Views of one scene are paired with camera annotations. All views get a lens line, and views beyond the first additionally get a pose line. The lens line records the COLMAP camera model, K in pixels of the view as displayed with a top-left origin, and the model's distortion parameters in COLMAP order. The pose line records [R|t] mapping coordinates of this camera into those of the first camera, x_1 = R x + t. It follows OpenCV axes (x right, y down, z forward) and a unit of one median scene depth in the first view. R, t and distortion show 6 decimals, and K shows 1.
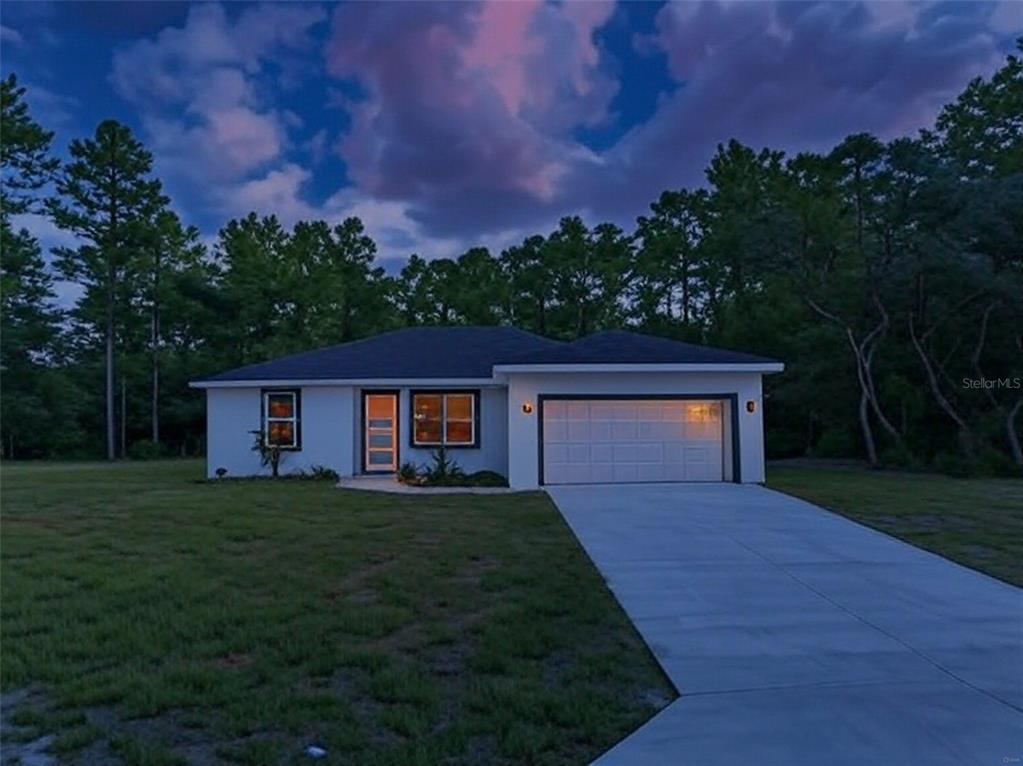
lens RADIAL K [[702.7, 0, 511.5], [0, 702.7, 383.0], [0, 0, 1]] dist [-0.004359, -0.000291]
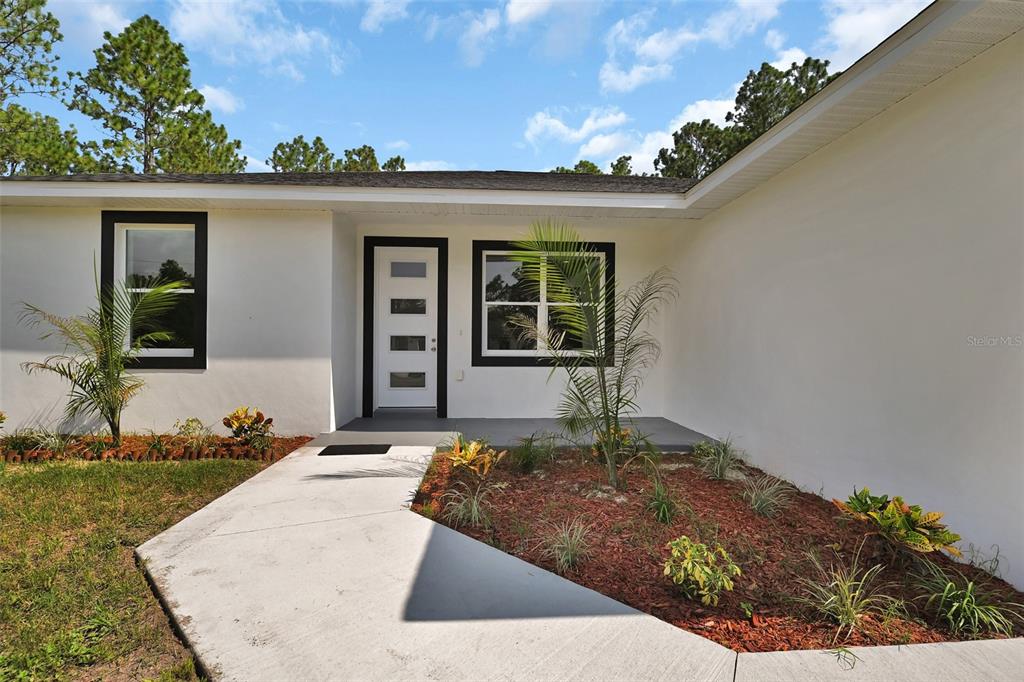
lens RADIAL K [[467.7, 0, 501.8], [0, 467.7, 357.4], [0, 0, 1]] dist [-0.003159, -0.000010]
pose [[0.999744, 0.016563, -0.015411, -0.127769], [-0.015115, 0.995848, 0.089765, 0.064876], [0.016834, -0.089509, 0.995844, 0.747088]]
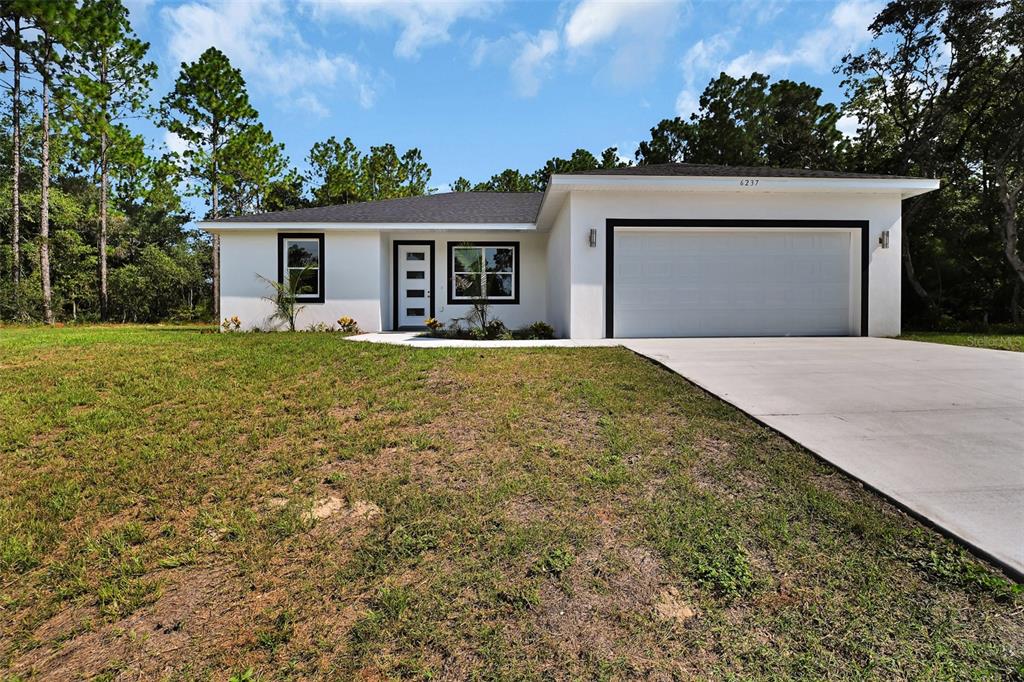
lens RADIAL K [[462.1, 0, 512.0], [0, 462.1, 341.0], [0, 0, 1]] dist [-0.015406, -0.000287]
pose [[0.999333, 0.010537, -0.034966, -0.038110], [-0.006638, 0.993931, 0.109808, 0.080224], [0.035911, -0.109502, 0.993338, 0.420812]]
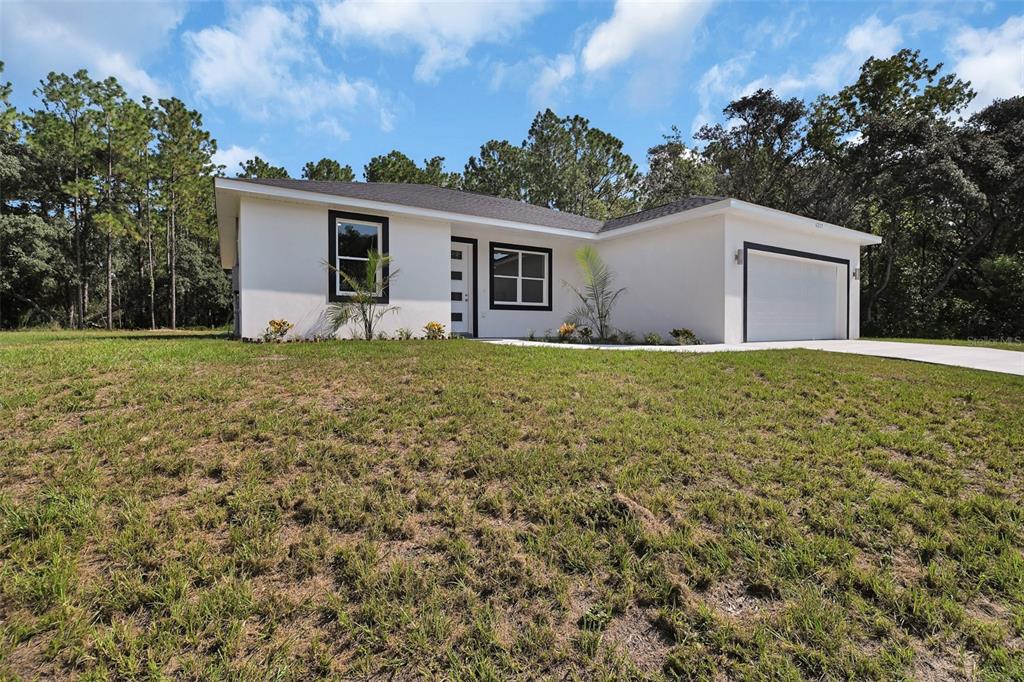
lens RADIAL K [[465.6, 0, 512.0], [0, 465.6, 341.0], [0, 0, 1]] dist [-0.005318, -0.000825]
pose [[0.888314, 0.004321, 0.459216, -0.411328], [-0.045674, 0.995829, 0.078981, 0.093010], [-0.456960, -0.091134, 0.884806, 0.517344]]
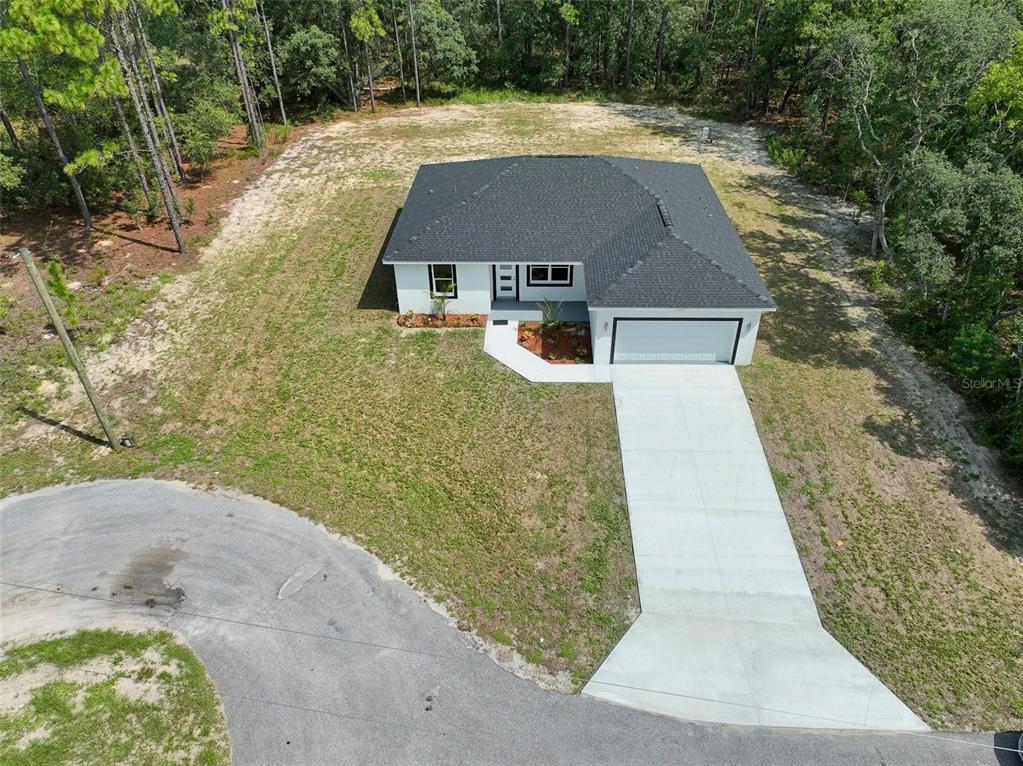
lens RADIAL K [[702.7, 0, 511.5], [0, 702.7, 383.0], [0, 0, 1]] dist [-0.004359, -0.000291]
pose [[0.994793, 0.063797, -0.079475, -0.048152], [0.001803, 0.768684, 0.639626, -0.749844], [0.101897, -0.636439, 0.764567, -0.281122]]
